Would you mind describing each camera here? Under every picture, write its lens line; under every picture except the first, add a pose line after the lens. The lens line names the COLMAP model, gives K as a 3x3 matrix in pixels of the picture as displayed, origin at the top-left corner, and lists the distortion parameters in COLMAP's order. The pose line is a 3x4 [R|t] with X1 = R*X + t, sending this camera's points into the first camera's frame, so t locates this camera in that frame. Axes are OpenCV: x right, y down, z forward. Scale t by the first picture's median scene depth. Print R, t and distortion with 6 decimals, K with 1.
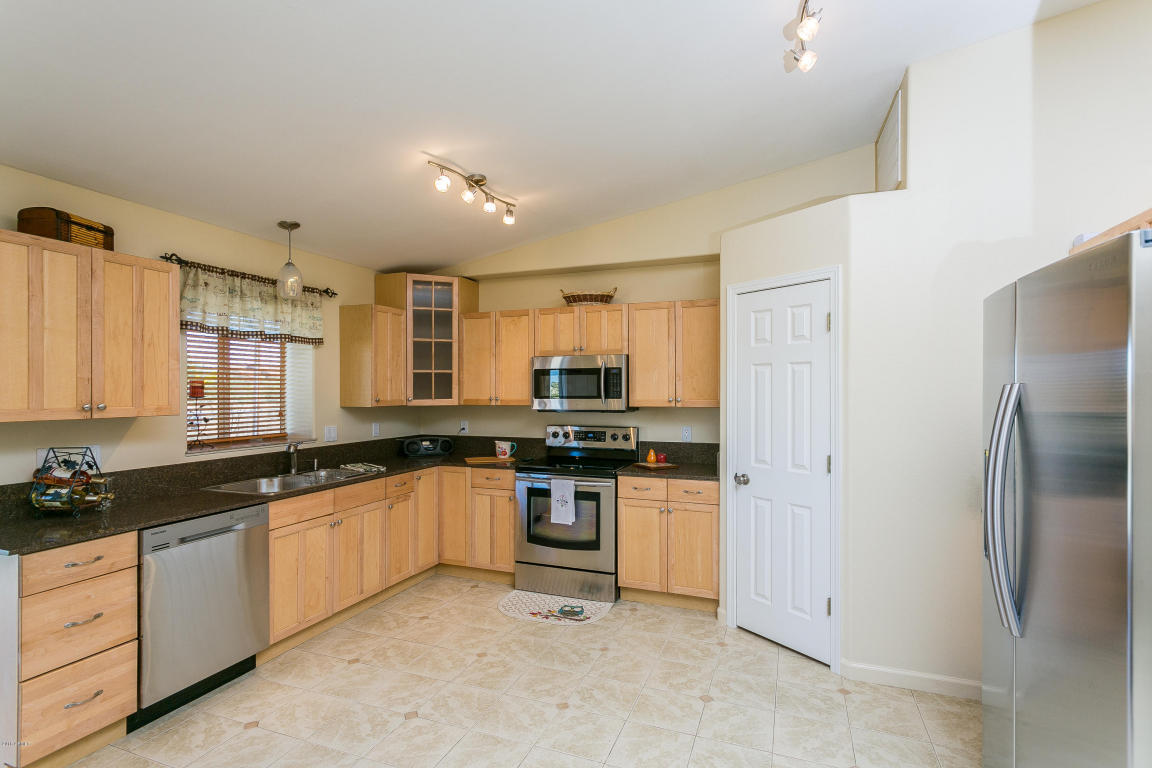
lens RADIAL K [[556.4, 0, 582.2], [0, 556.4, 387.4], [0, 0, 1]] dist [0.003094, 0.001299]
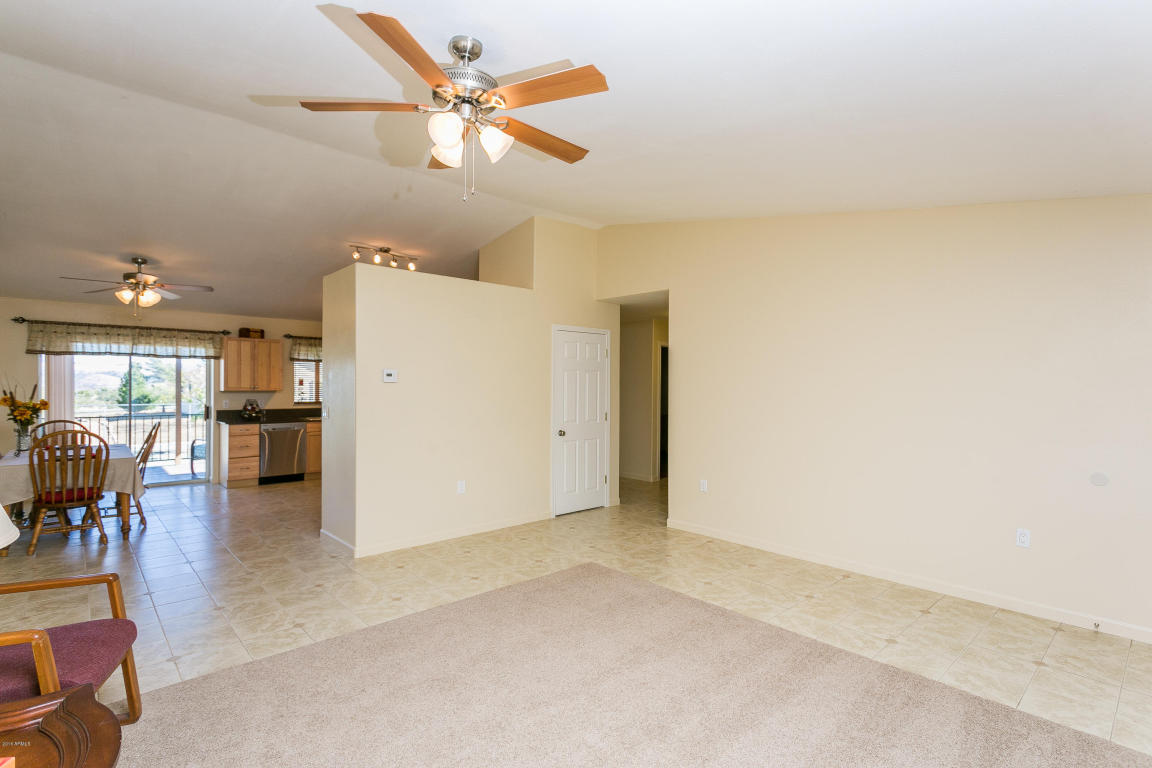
lens RADIAL K [[556.4, 0, 583.8], [0, 556.4, 389.3], [0, 0, 1]] dist [0.003094, 0.001299]
pose [[0.900313, 0.011114, -0.435102, 1.600335], [-0.006521, 0.999906, 0.012047, -0.002952], [0.435195, -0.008008, 0.900301, -0.772535]]
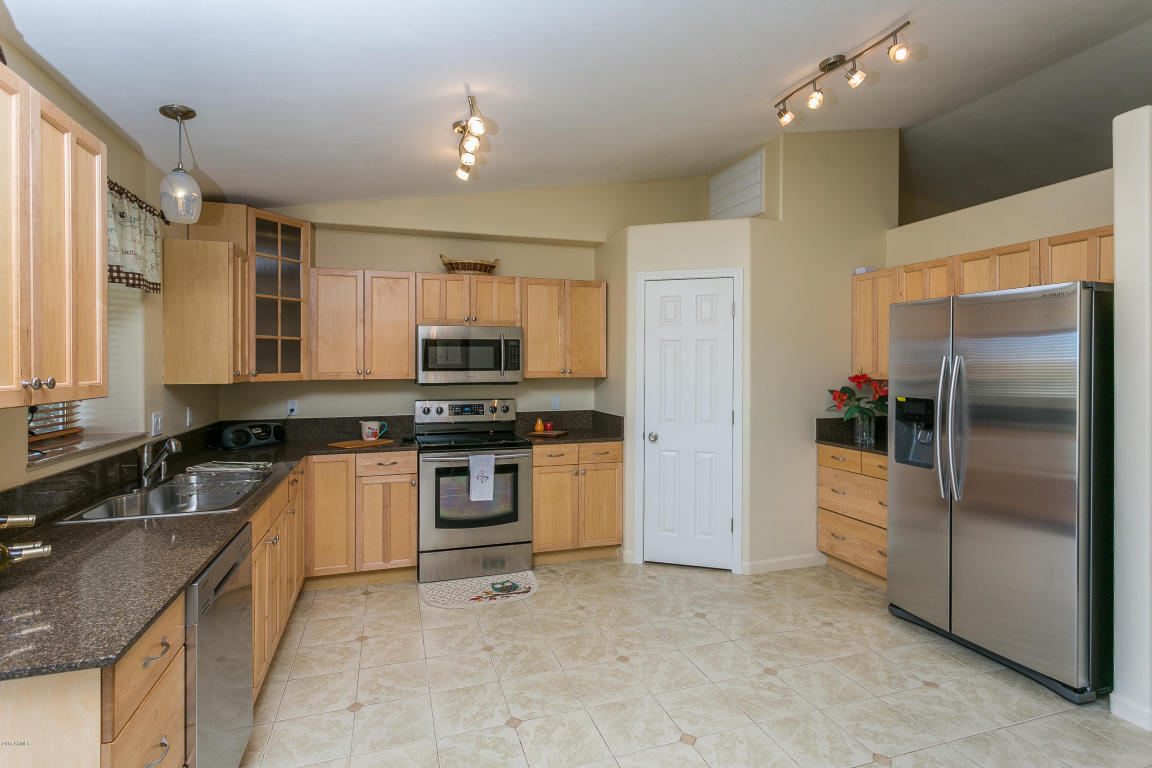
lens RADIAL K [[556.4, 0, 550.4], [0, 556.4, 368.3], [0, 0, 1]] dist [0.003094, 0.001299]
pose [[0.784198, -0.002980, 0.620504, -0.574566], [-0.002393, 0.999967, 0.007827, 0.009290], [-0.620506, -0.007623, 0.784164, 0.188817]]
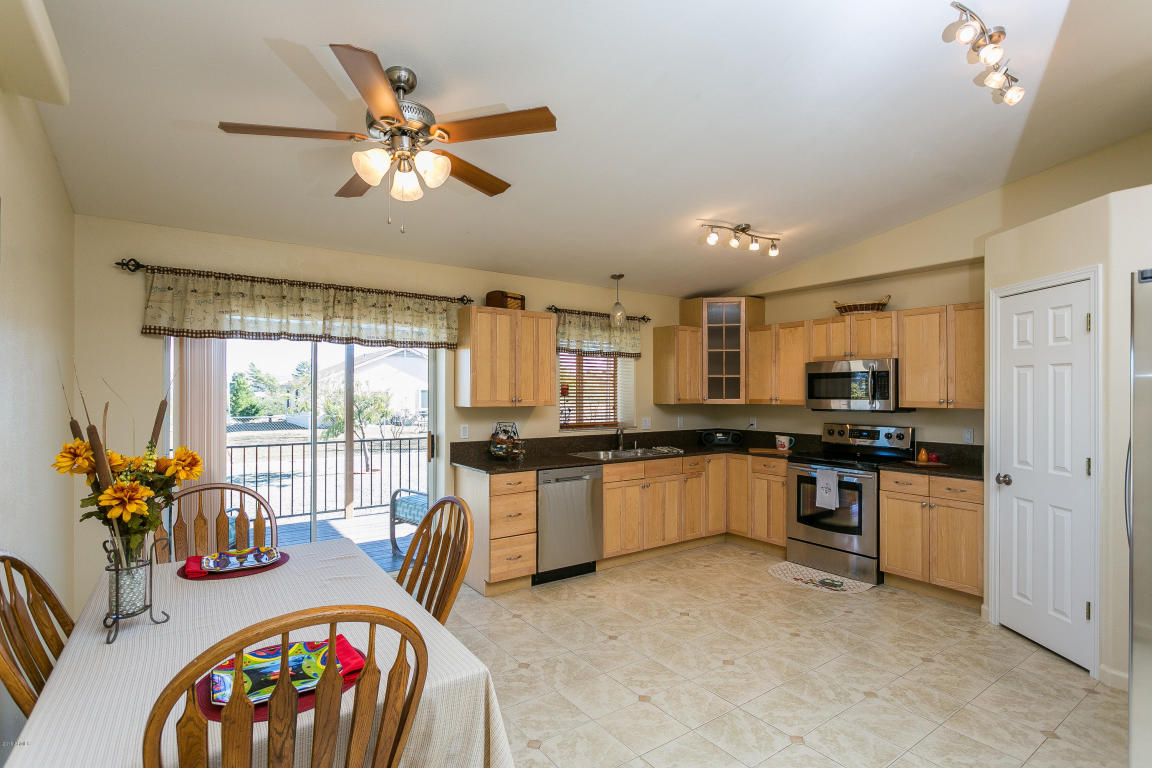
lens RADIAL K [[570.8, 0, 578.9], [0, 570.8, 389.8], [0, 0, 1]] dist [0.000713, 0.001811]
pose [[0.833269, 0.001058, -0.552867, 0.202028], [-0.001321, 0.999999, -0.000079, 0.002264], [0.552866, 0.000796, 0.833270, -0.278140]]
